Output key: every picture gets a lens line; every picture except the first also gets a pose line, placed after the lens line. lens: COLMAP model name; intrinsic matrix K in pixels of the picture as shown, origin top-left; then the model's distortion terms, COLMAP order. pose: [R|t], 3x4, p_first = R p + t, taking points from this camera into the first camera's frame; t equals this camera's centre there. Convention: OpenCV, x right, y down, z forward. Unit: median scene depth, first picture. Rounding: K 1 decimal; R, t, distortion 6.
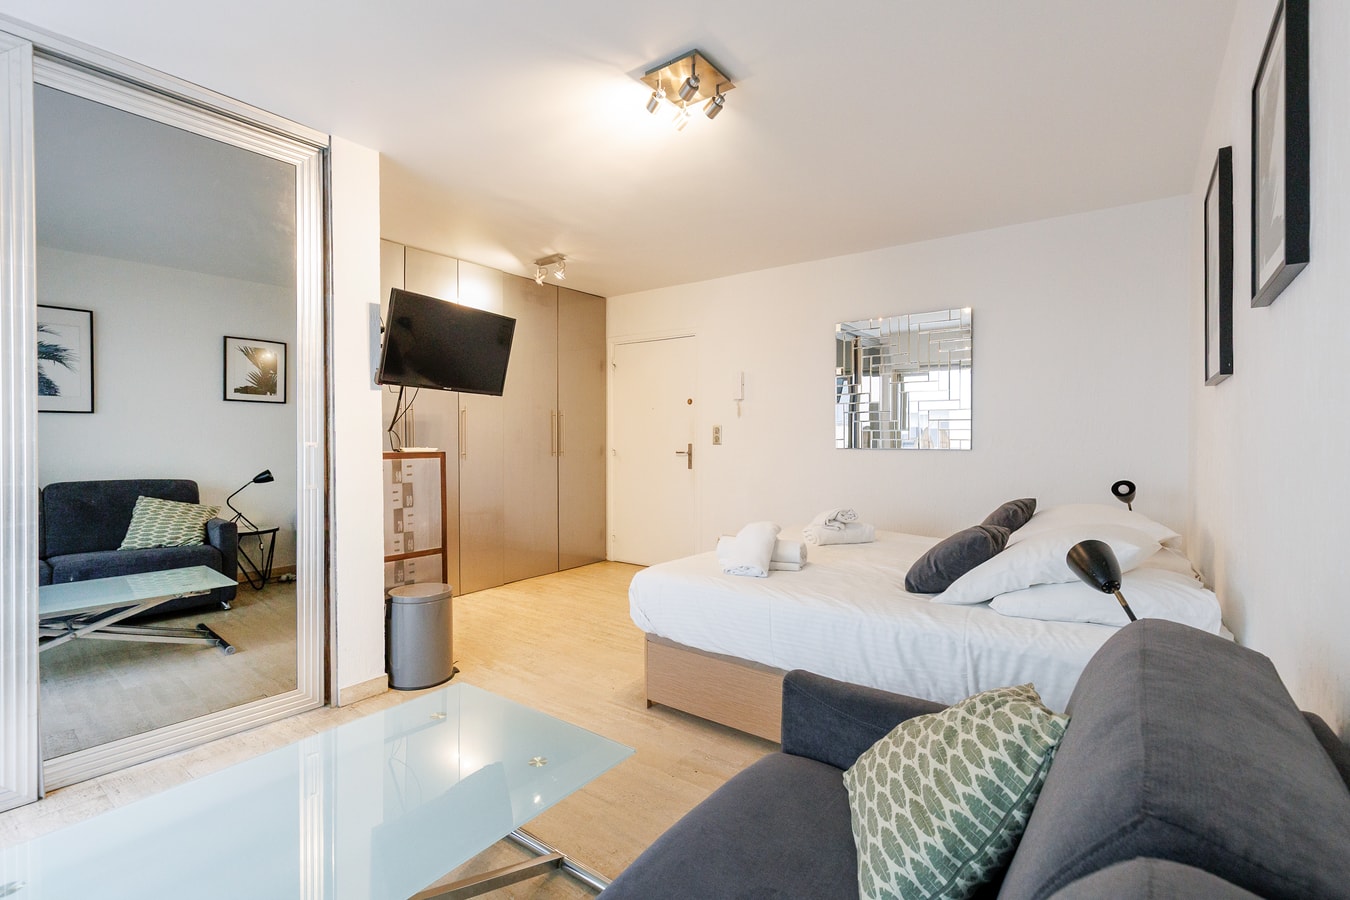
lens RADIAL K [[624.9, 0, 705.3], [0, 624.9, 461.4], [0, 0, 1]] dist [0.001135, 0.000437]
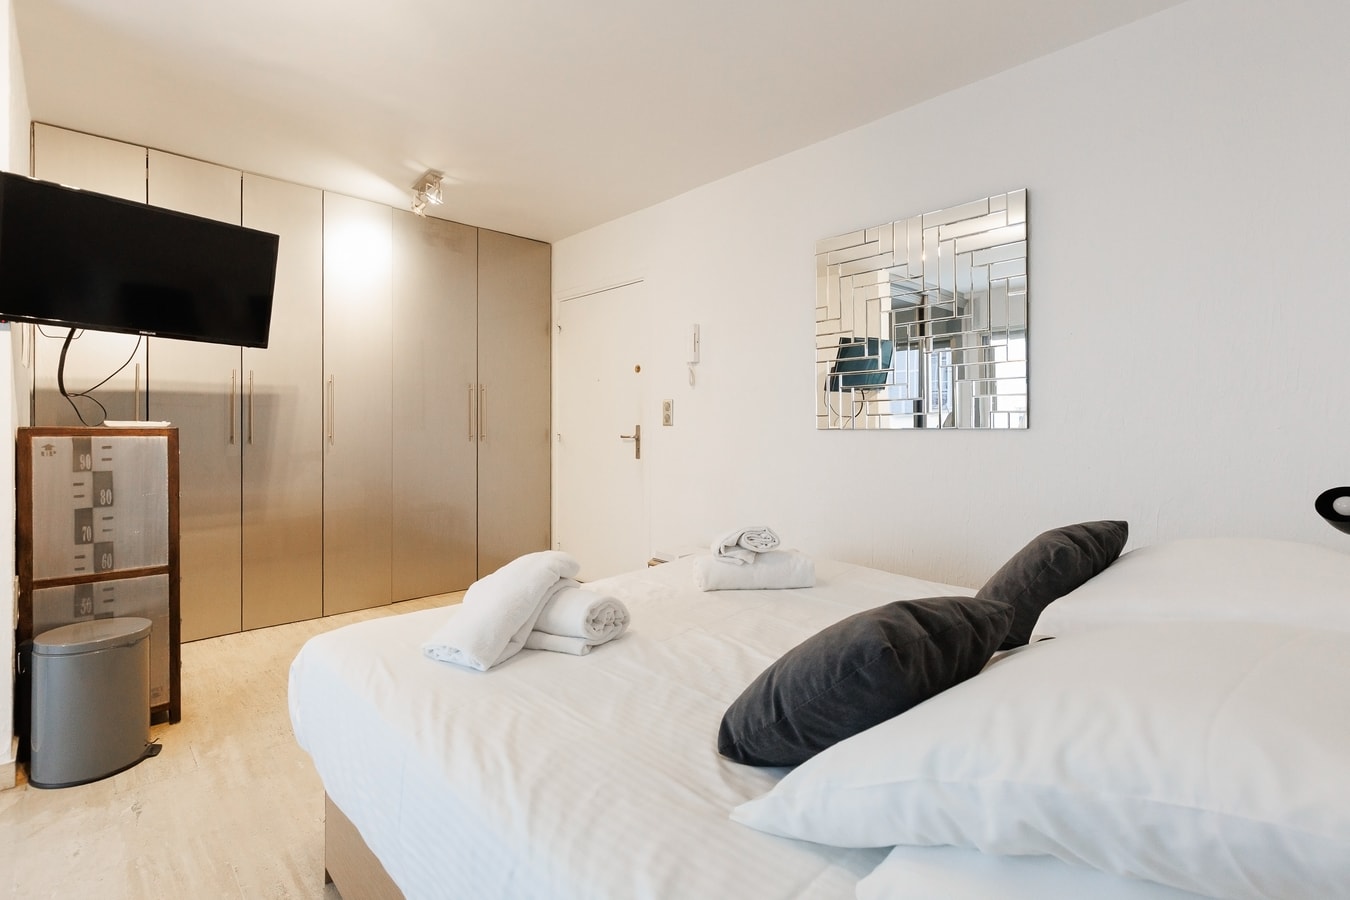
lens RADIAL K [[629.3, 0, 673.8], [0, 629.3, 438.1], [0, 0, 1]] dist [0.003753, -0.000401]
pose [[0.977535, 0.002535, -0.210760, 0.272338], [-0.008292, 0.999616, -0.026437, 0.010263], [0.210612, 0.027590, 0.977180, 0.423720]]
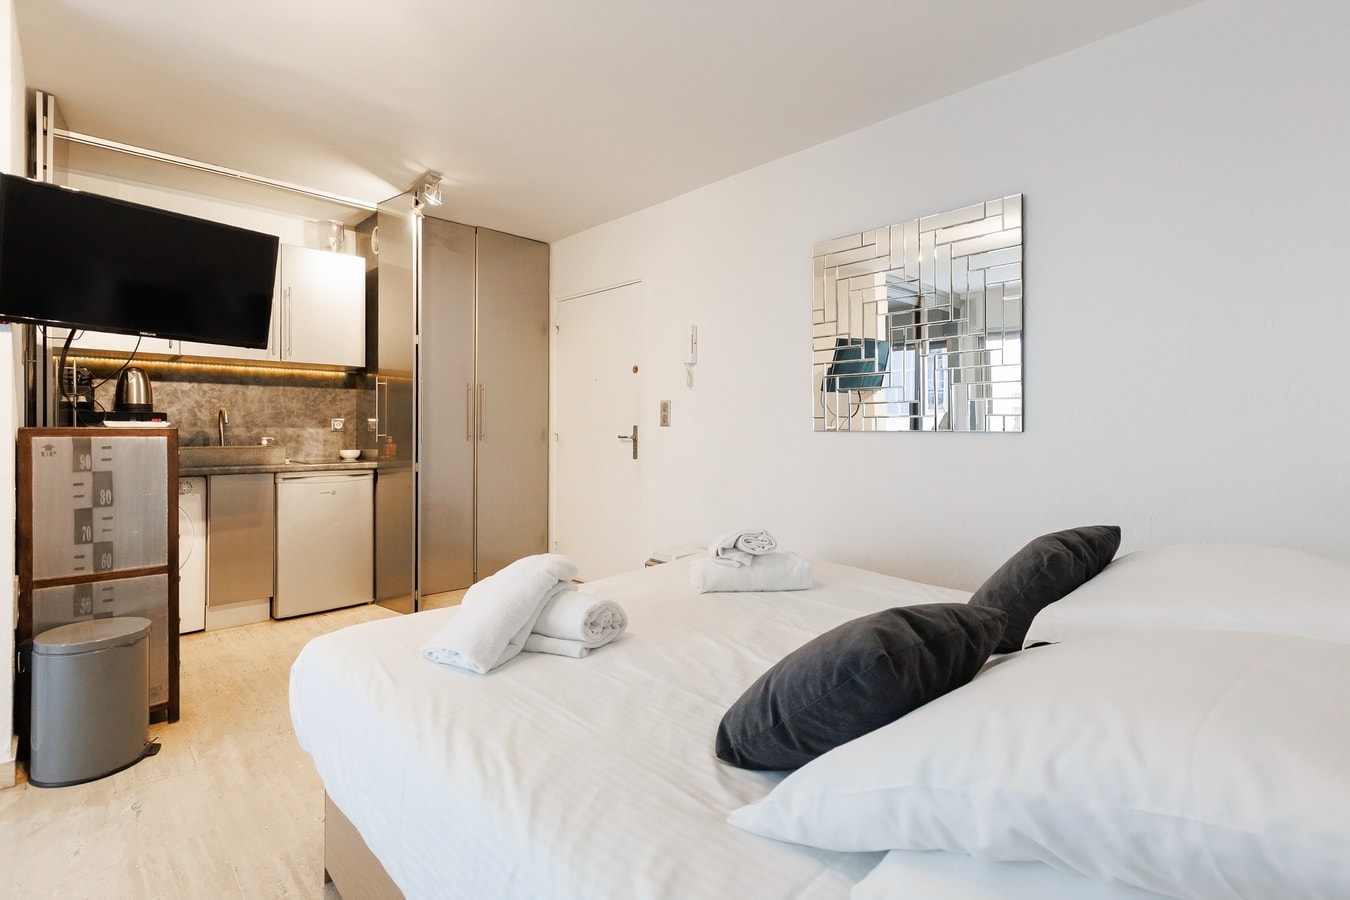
lens RADIAL K [[629.4, 0, 672.7], [0, 629.4, 436.5], [0, 0, 1]] dist [0.000678, 0.000750]
pose [[0.978321, 0.006327, -0.206996, 0.271809], [-0.011850, 0.999606, -0.025454, 0.005512], [0.206754, 0.027356, 0.978011, 0.419621]]
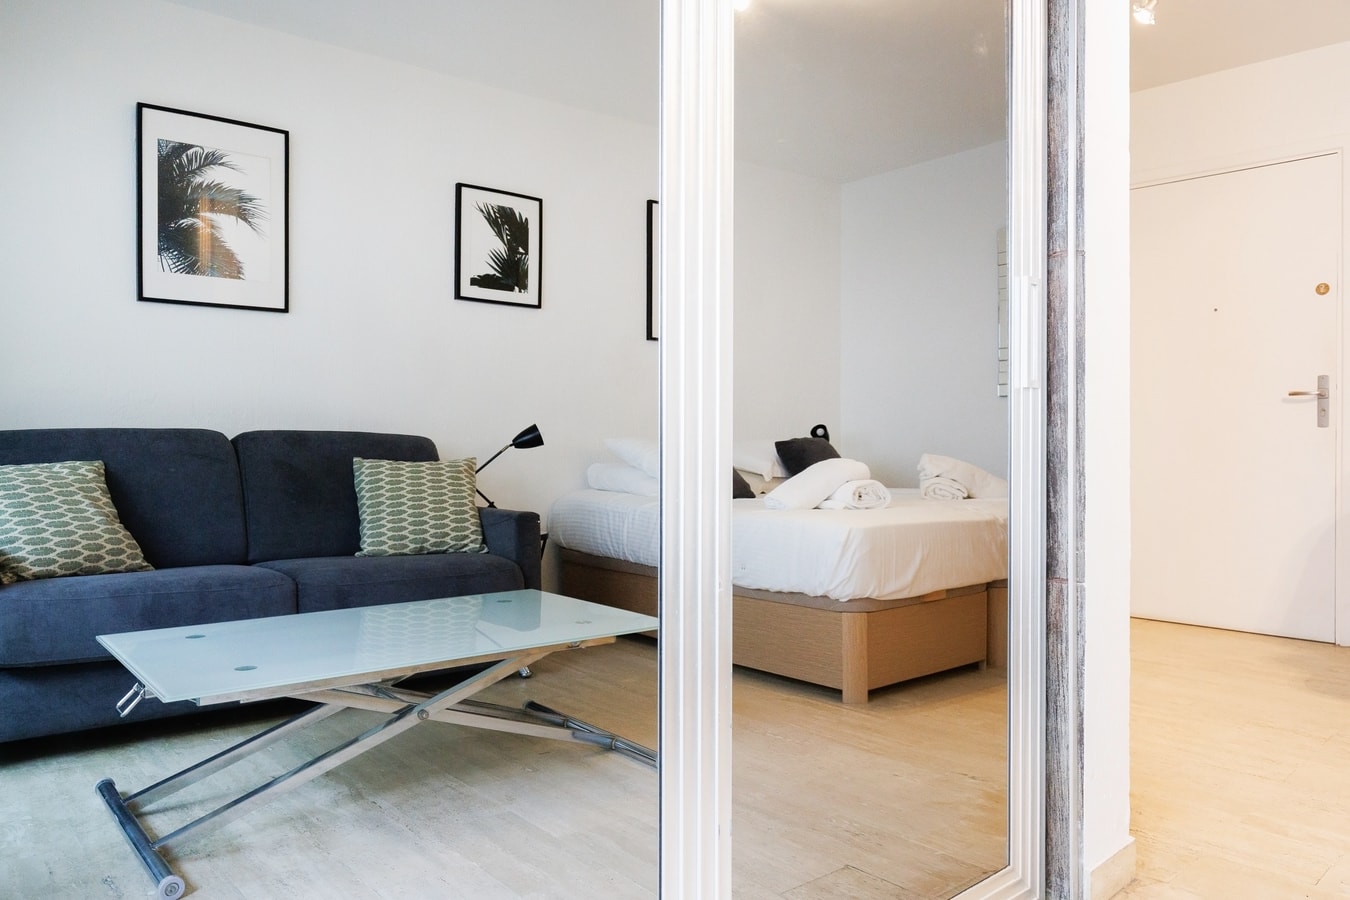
lens RADIAL K [[994.1, 0, 675.0], [0, 994.1, 450.0], [0, 0, 1]] dist [-0.003790, -0.000878]
pose [[0.985364, 0.001636, -0.170458, -0.603115], [-0.005849, 0.999690, -0.024221, 0.080101], [0.170366, 0.024863, 0.985067, 0.236110]]
